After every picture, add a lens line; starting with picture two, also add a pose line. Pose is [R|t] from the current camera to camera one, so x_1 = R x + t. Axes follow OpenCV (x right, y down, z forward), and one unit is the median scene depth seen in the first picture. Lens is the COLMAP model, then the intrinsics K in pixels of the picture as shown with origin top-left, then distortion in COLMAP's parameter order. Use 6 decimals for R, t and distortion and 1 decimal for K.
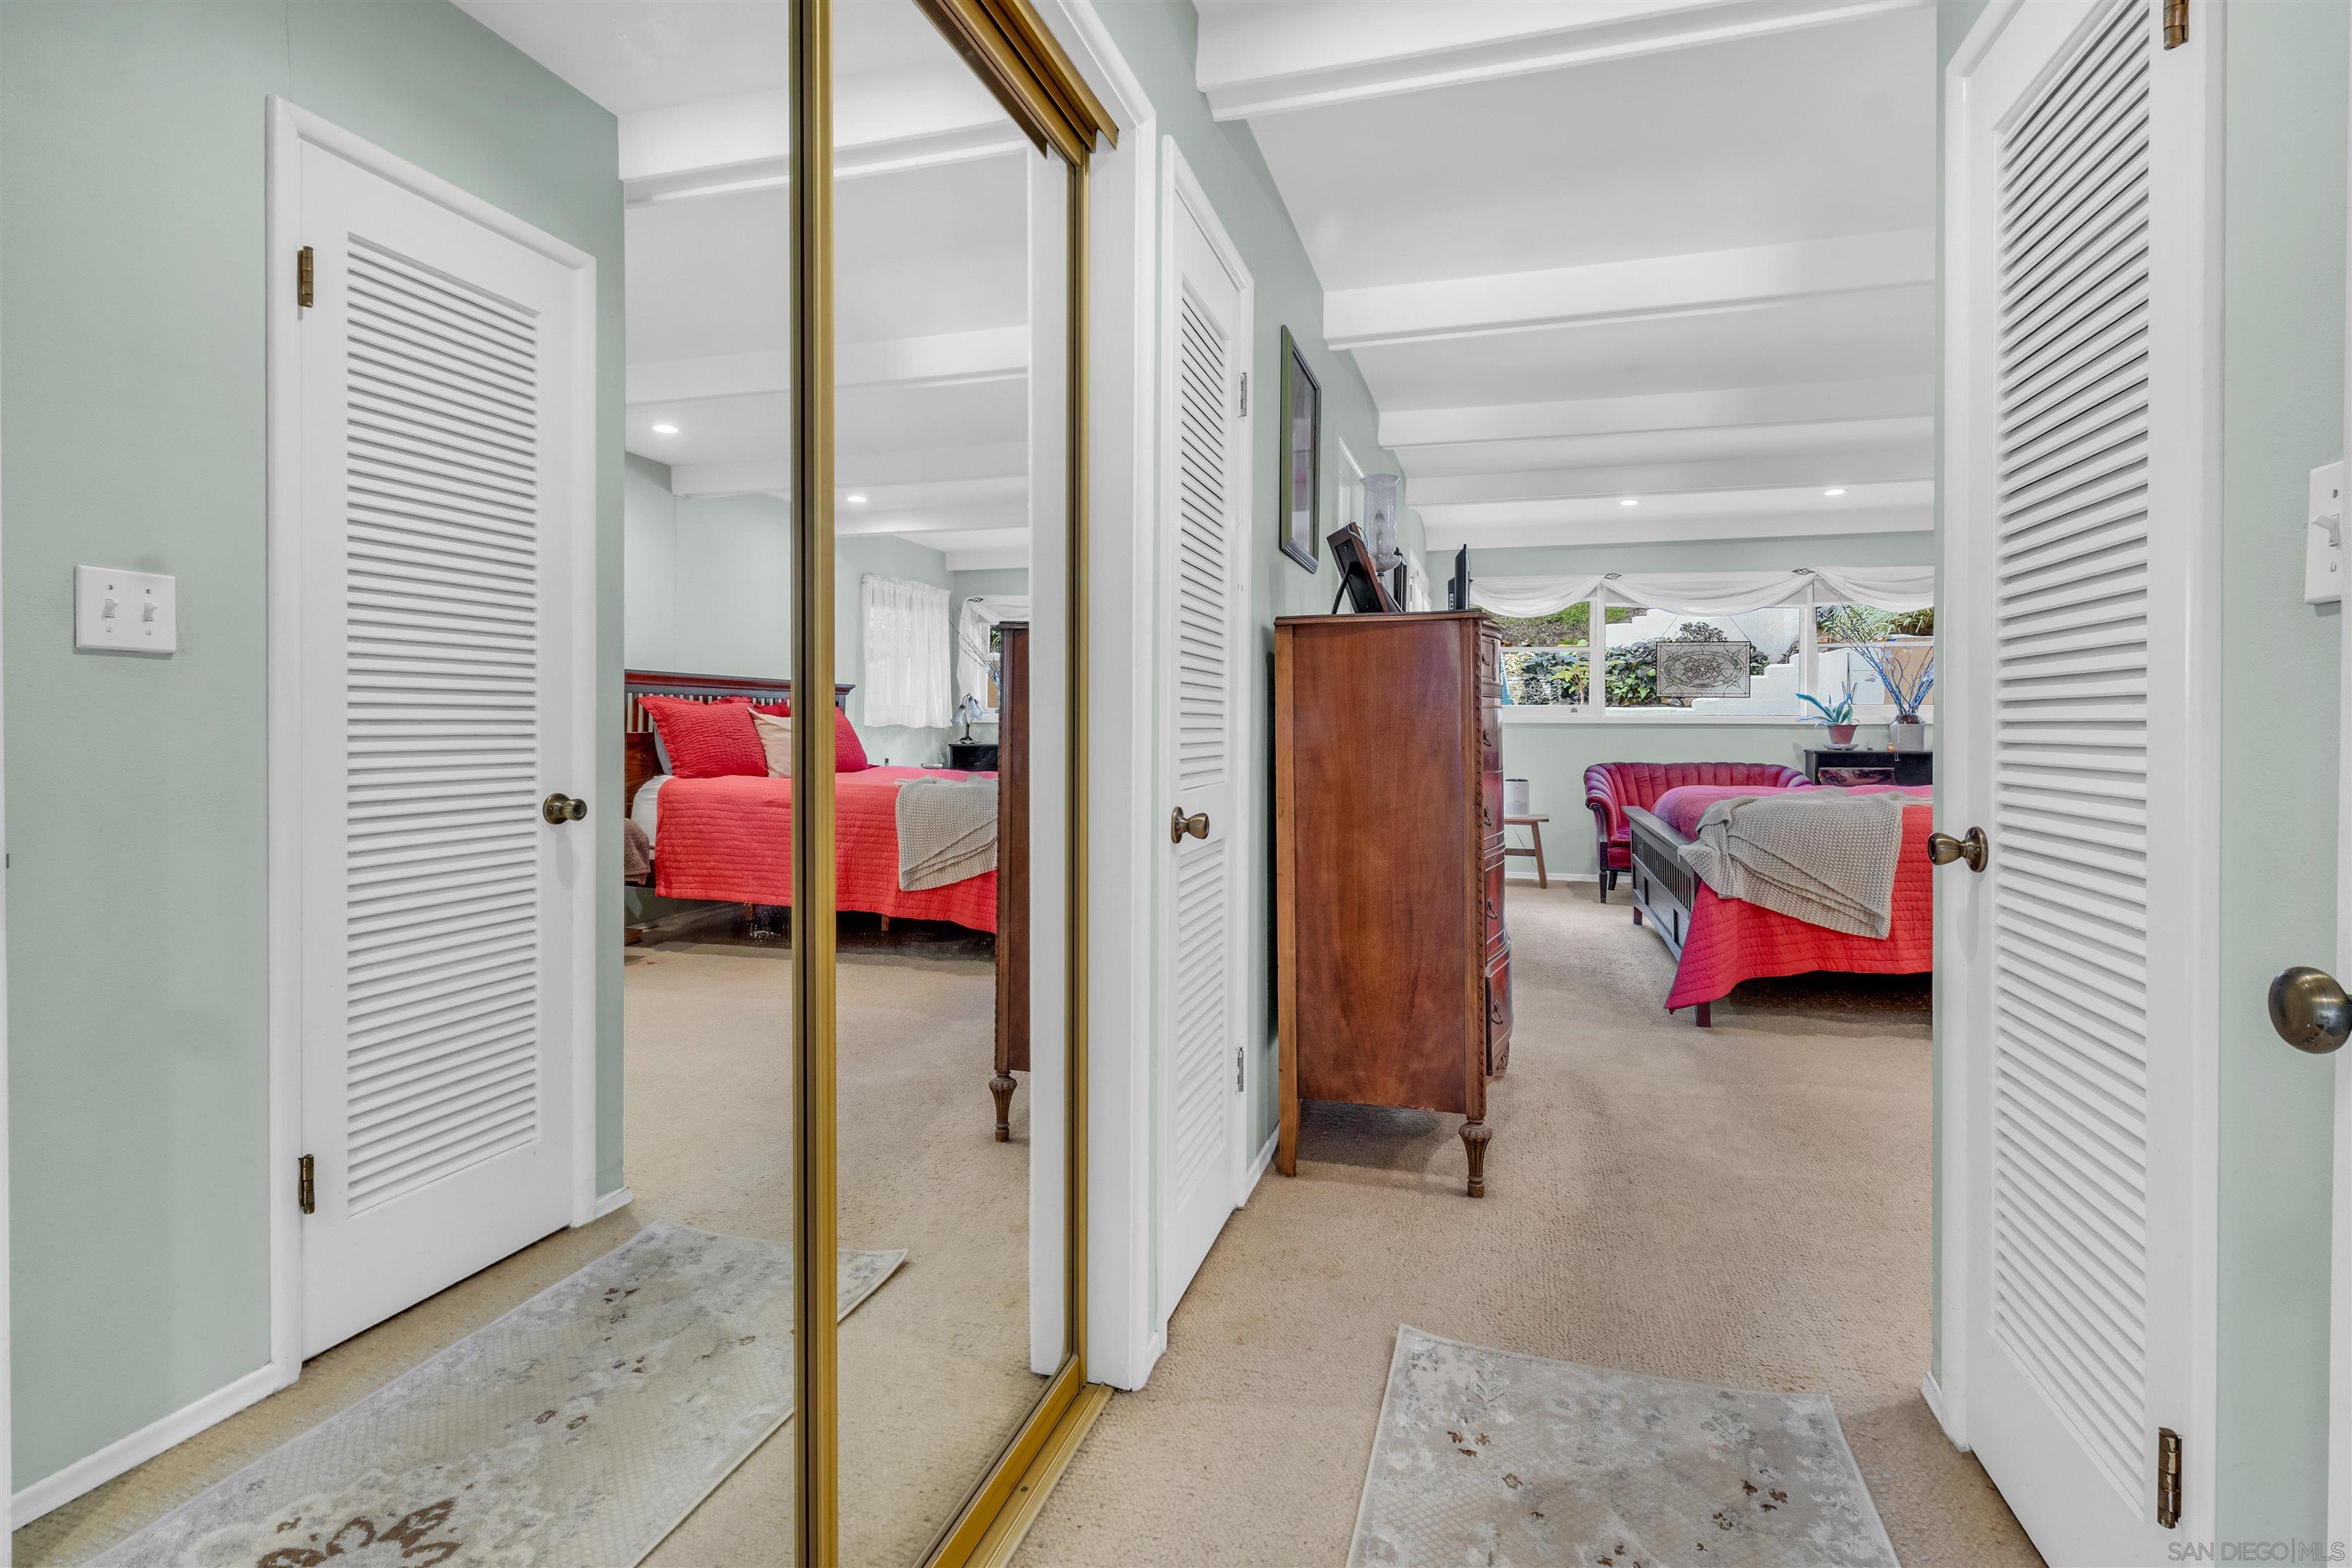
lens RADIAL K [[1097.8, 0, 1181.7], [0, 1097.8, 732.0], [0, 0, 1]] dist [0.002946, 0.000149]
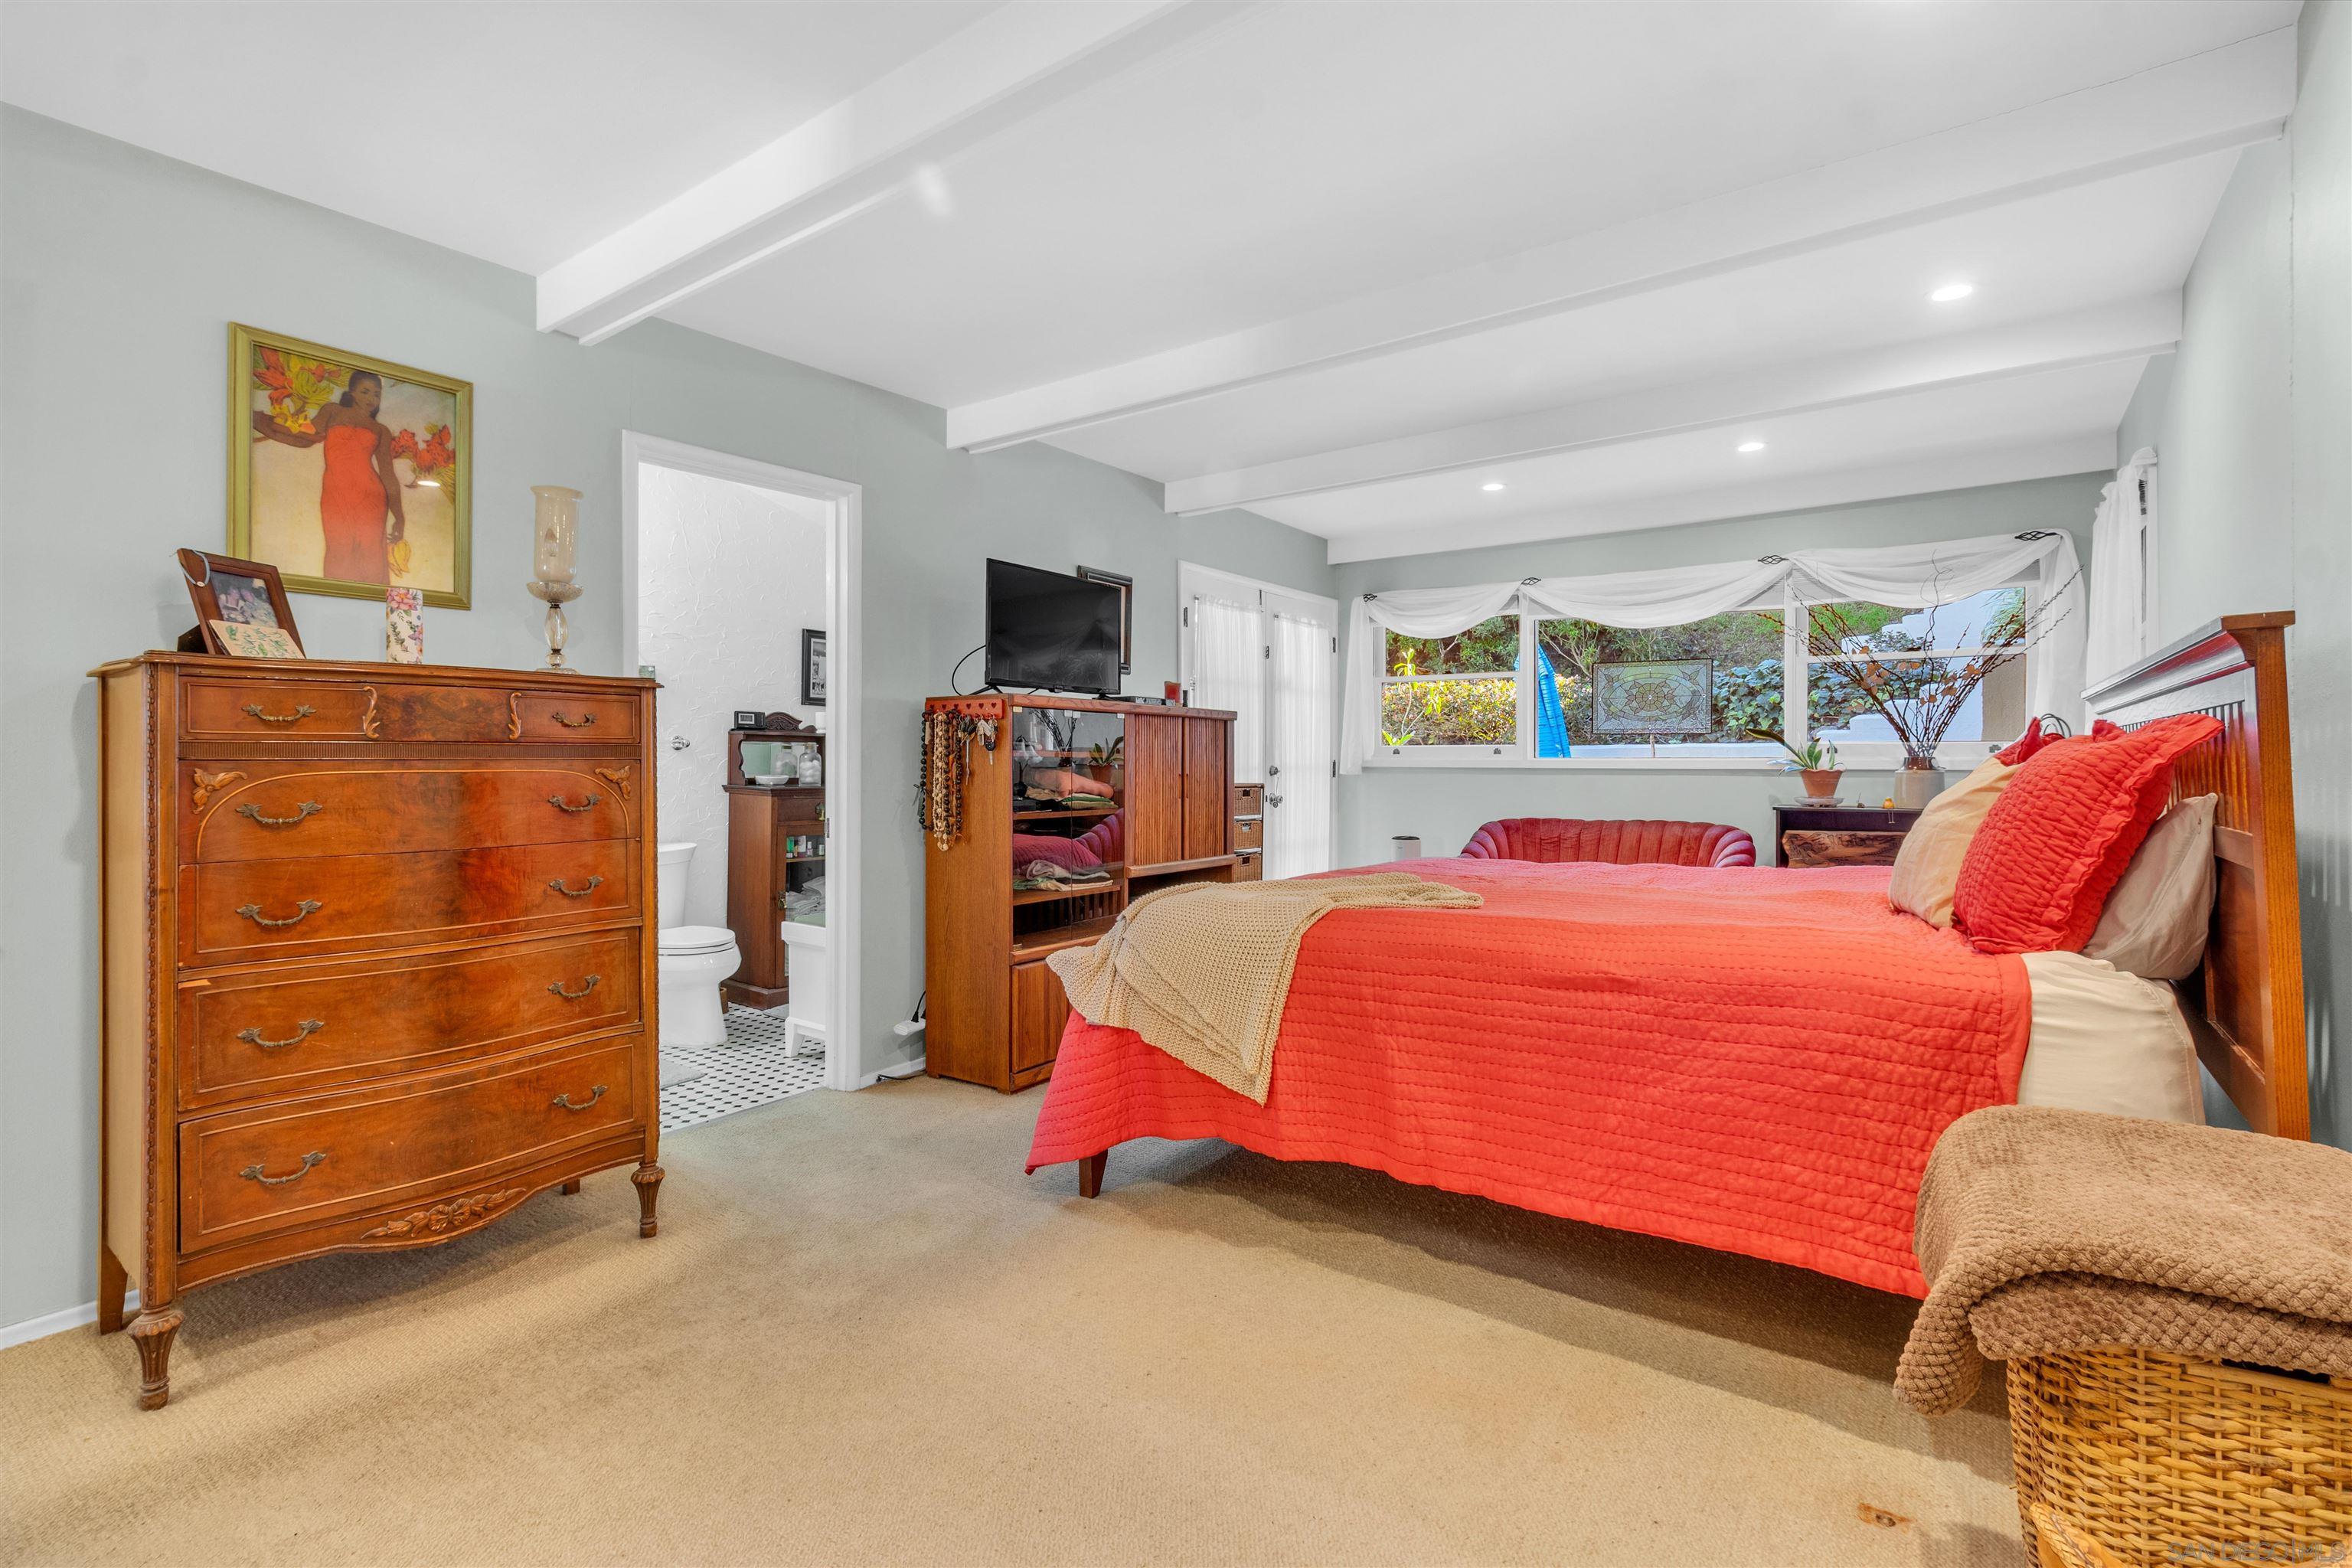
lens RADIAL K [[1081.6, 0, 1175.2], [0, 1081.6, 759.9], [0, 0, 1]] dist [0.001832, 0.000082]
pose [[0.937667, -0.003904, -0.347513, 0.454007], [0.002405, 0.999986, -0.004745, -0.011690], [0.347527, 0.003614, 0.937663, 0.197345]]
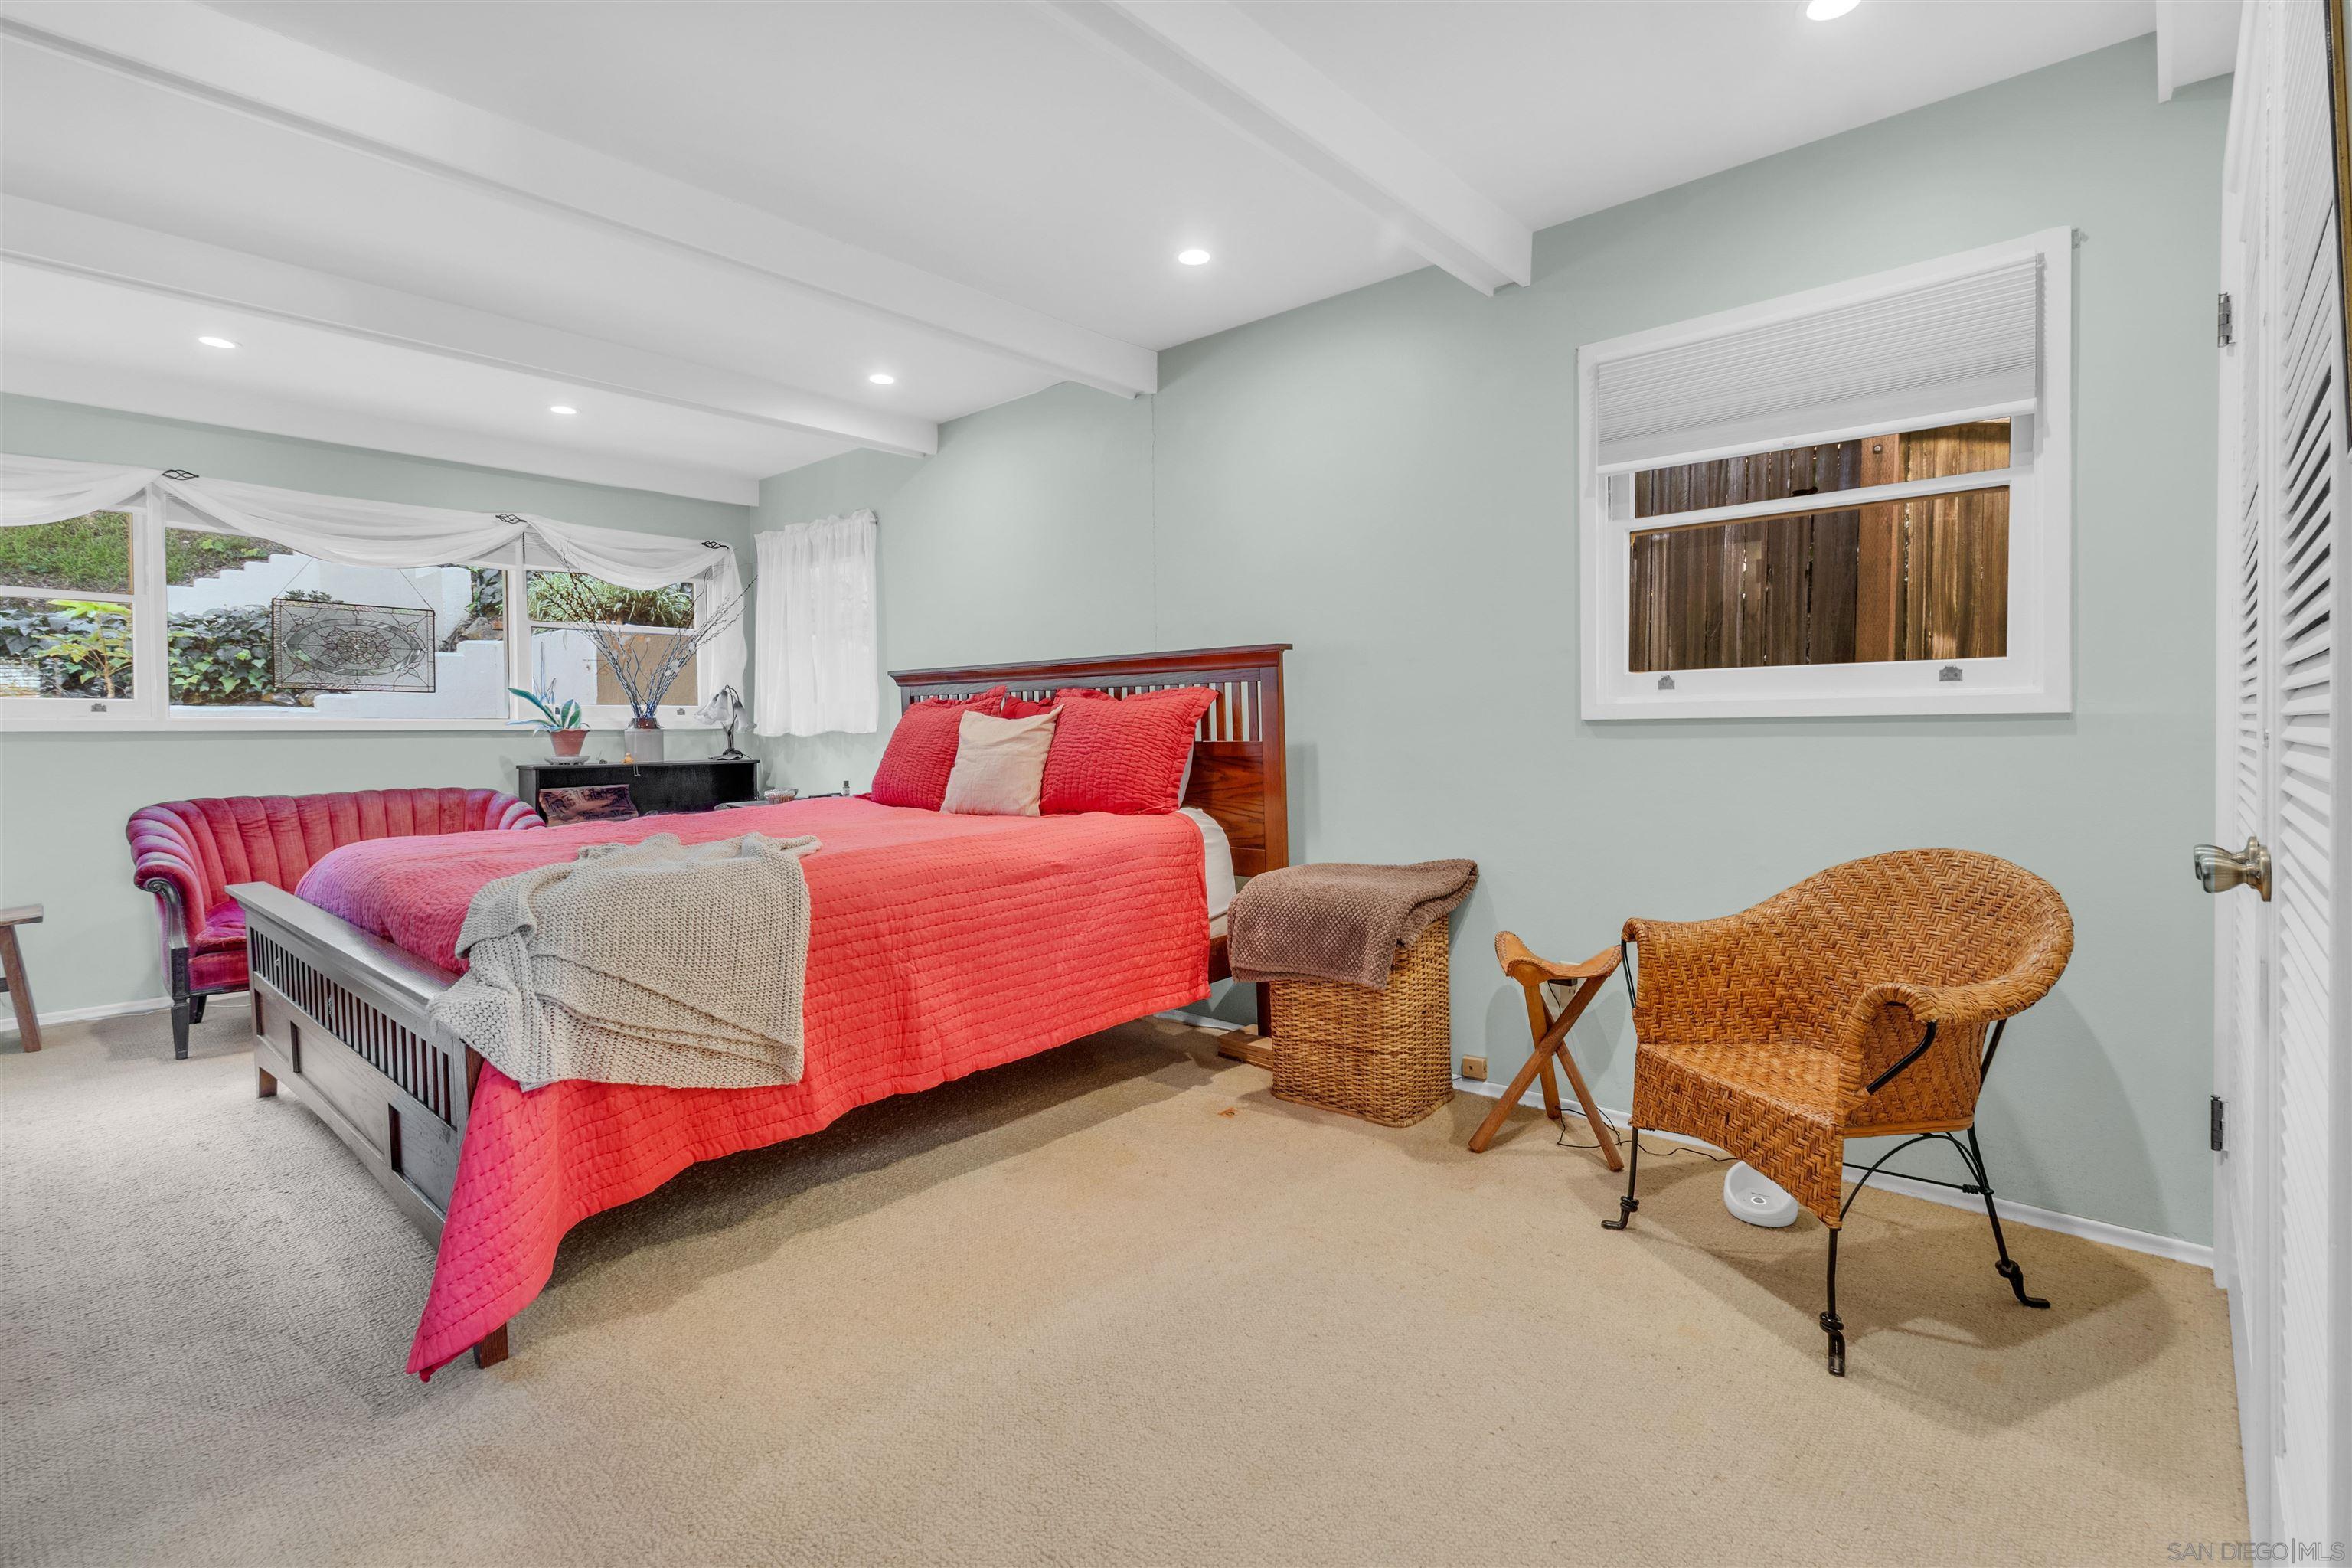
lens RADIAL K [[1098.0, 0, 1169.9], [0, 1098.0, 747.3], [0, 0, 1]] dist [0.001703, 0.000423]
pose [[0.433692, -0.021237, 0.900811, 0.101946], [0.012819, 0.999766, 0.017399, -0.003235], [-0.900970, 0.004002, 0.433863, 0.303044]]
